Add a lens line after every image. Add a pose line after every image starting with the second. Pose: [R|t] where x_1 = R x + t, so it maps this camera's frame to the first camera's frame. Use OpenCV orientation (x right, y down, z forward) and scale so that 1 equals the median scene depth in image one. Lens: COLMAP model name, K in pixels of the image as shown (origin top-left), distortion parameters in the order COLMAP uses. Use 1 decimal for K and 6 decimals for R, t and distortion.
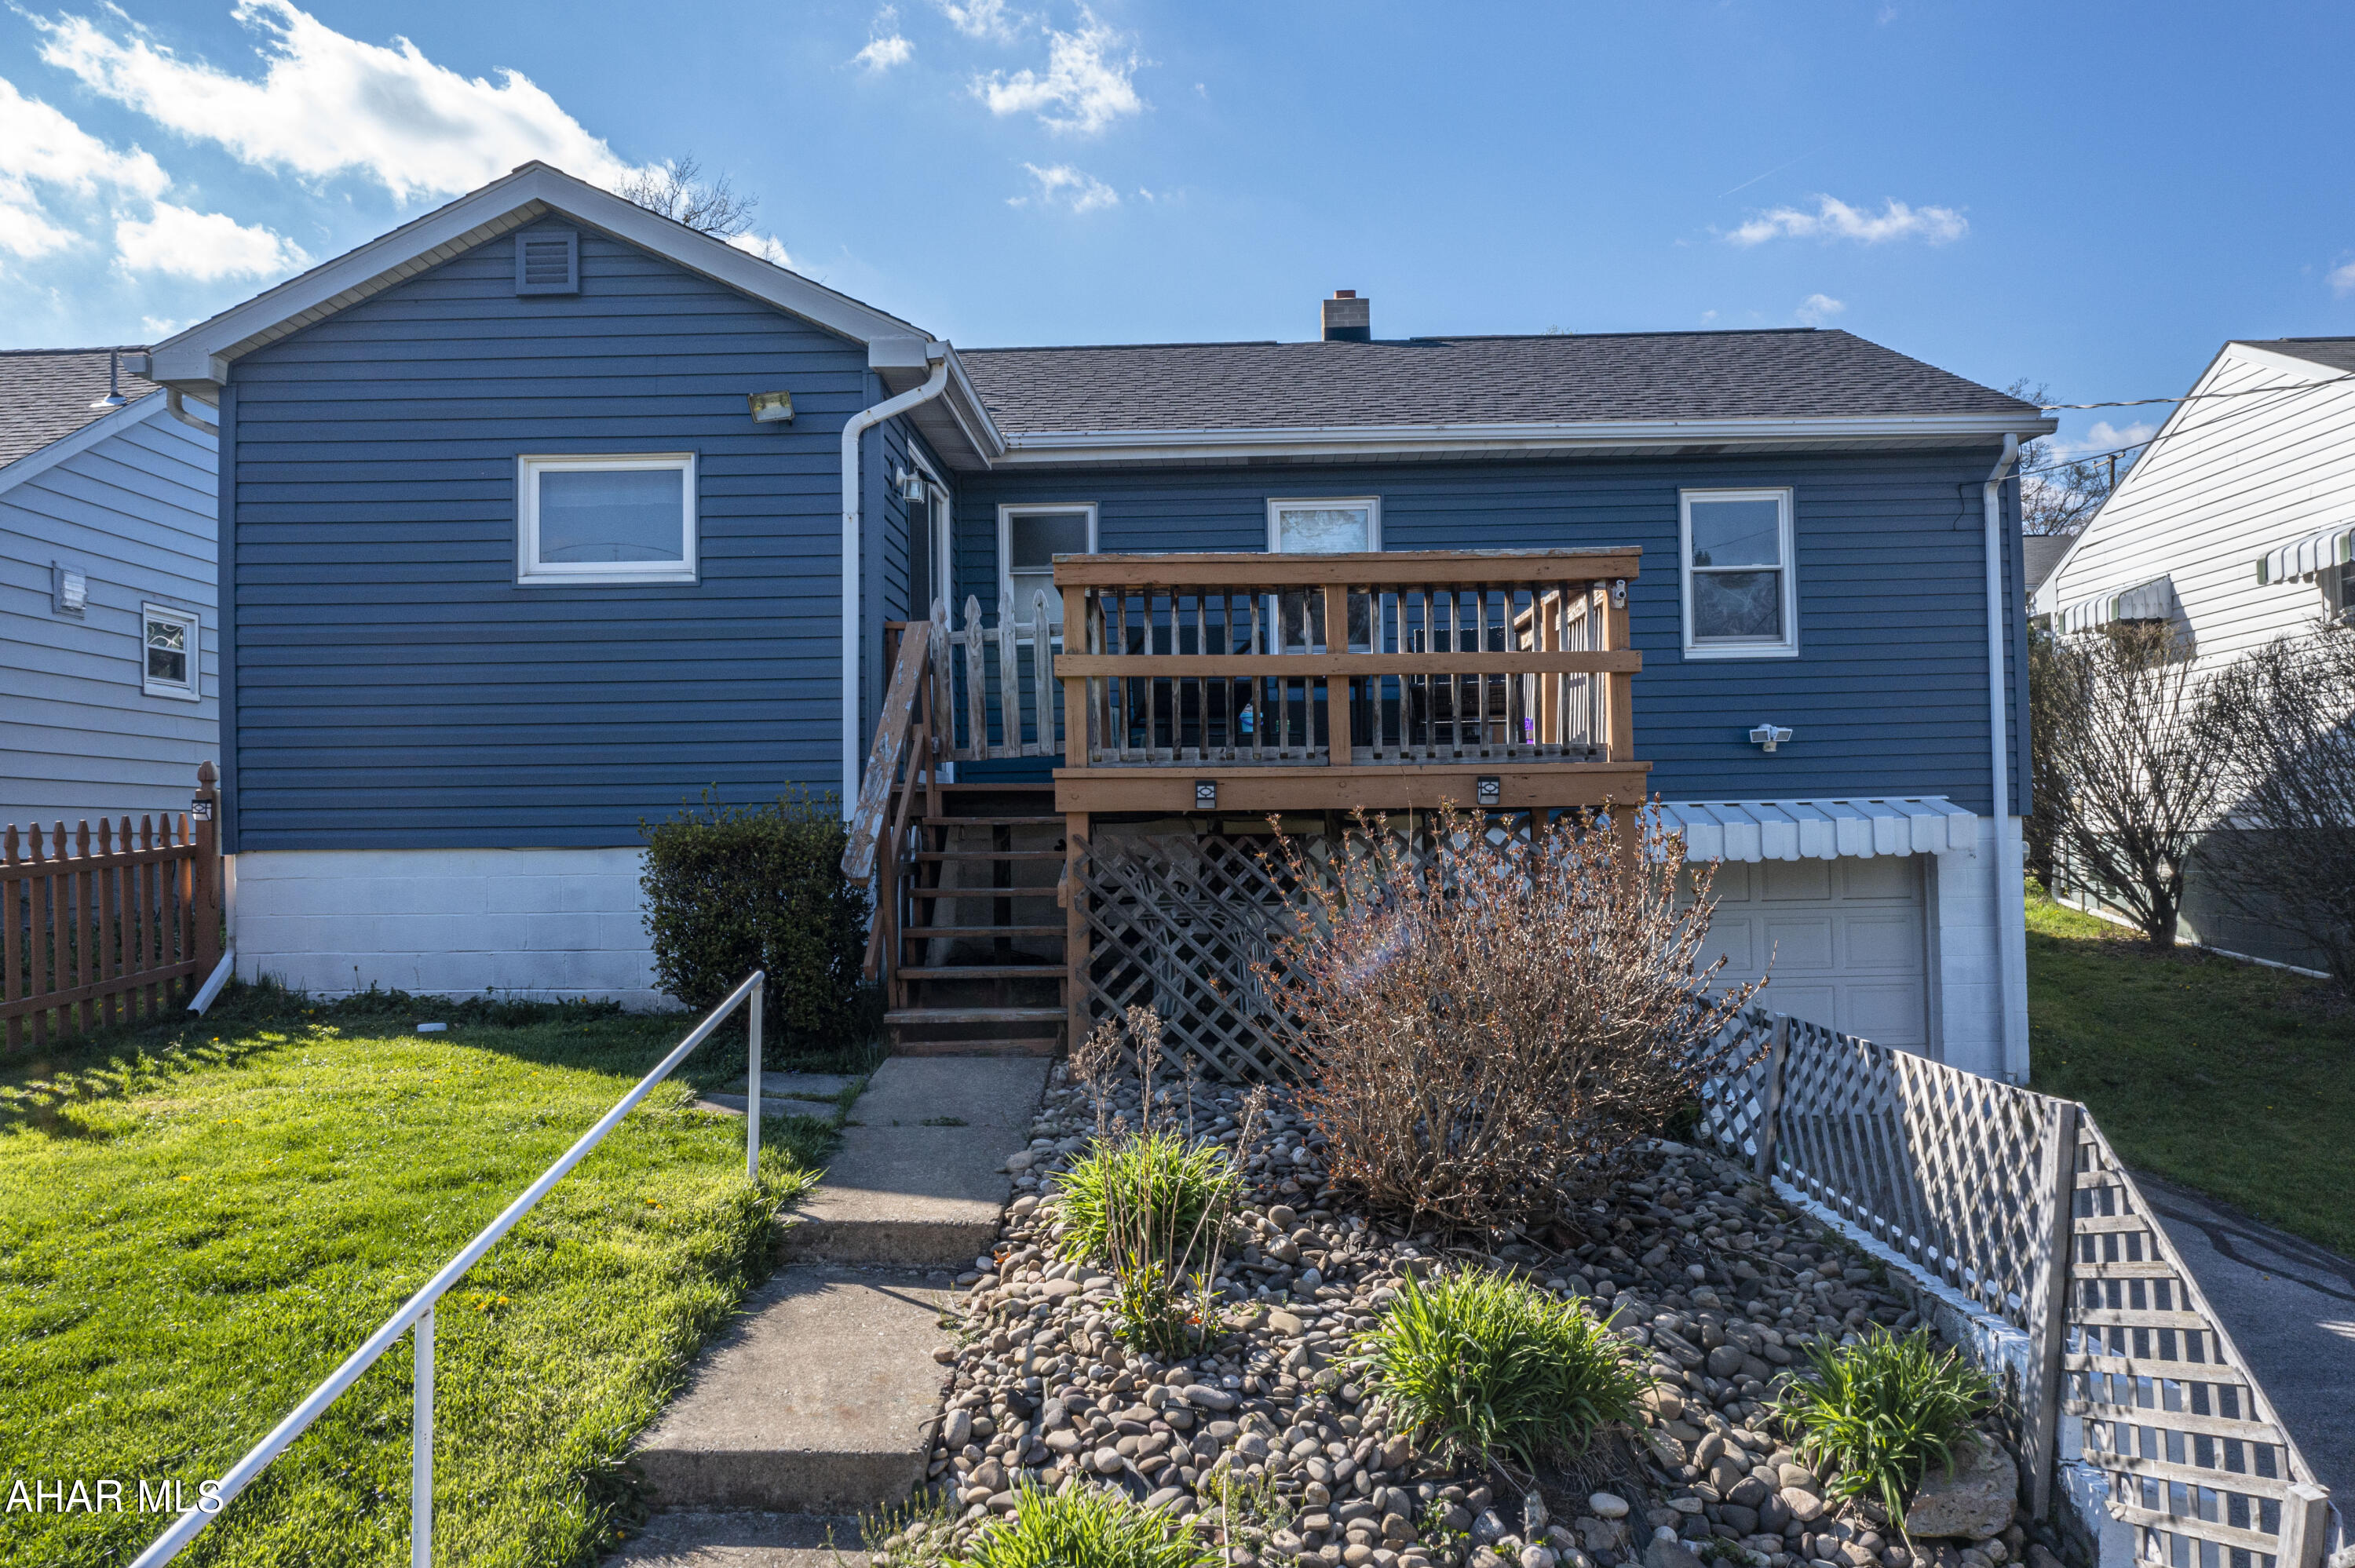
lens RADIAL K [[1927.2, 0, 1177.3], [0, 1927.2, 794.3], [0, 0, 1]] dist [-0.067050, 0.011789]
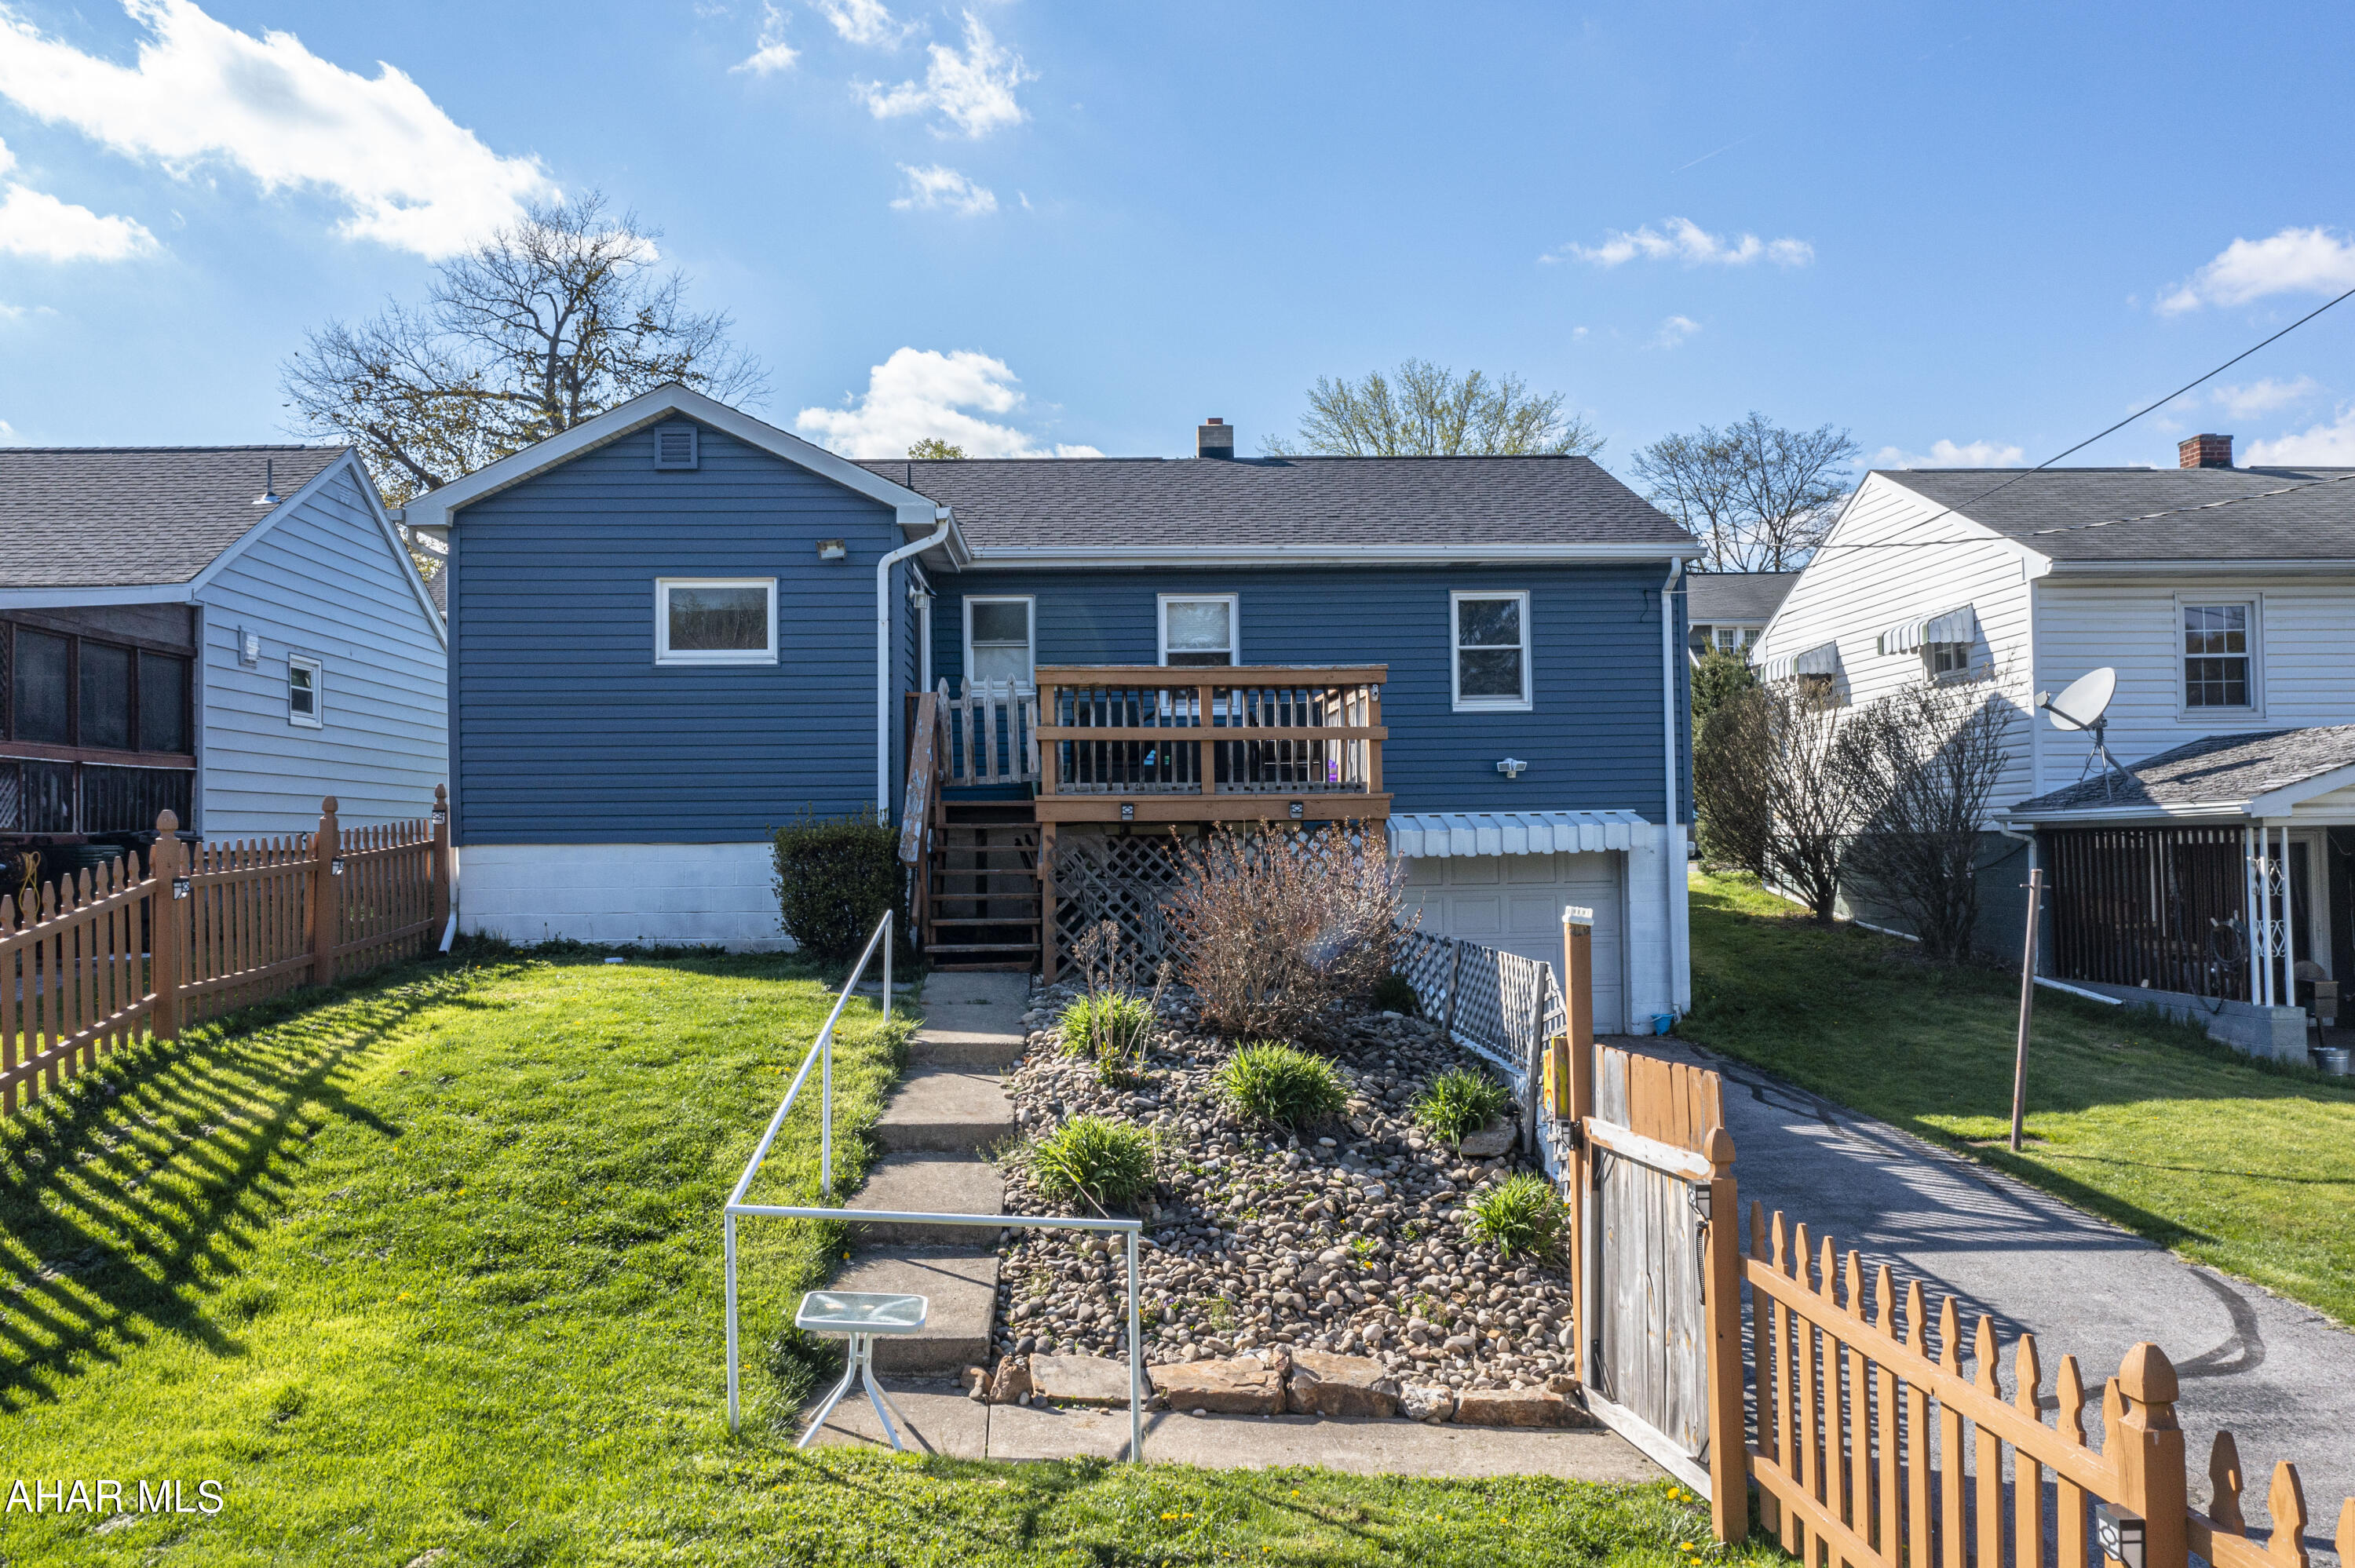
lens RADIAL K [[1927.2, 0, 1179.8], [0, 1927.2, 796.9], [0, 0, 1]] dist [-0.067050, 0.011789]
pose [[0.997724, 0.003667, 0.067335, -0.039985], [-0.003808, 0.999991, 0.001961, -0.012339], [-0.067327, -0.002213, 0.997729, -0.509937]]
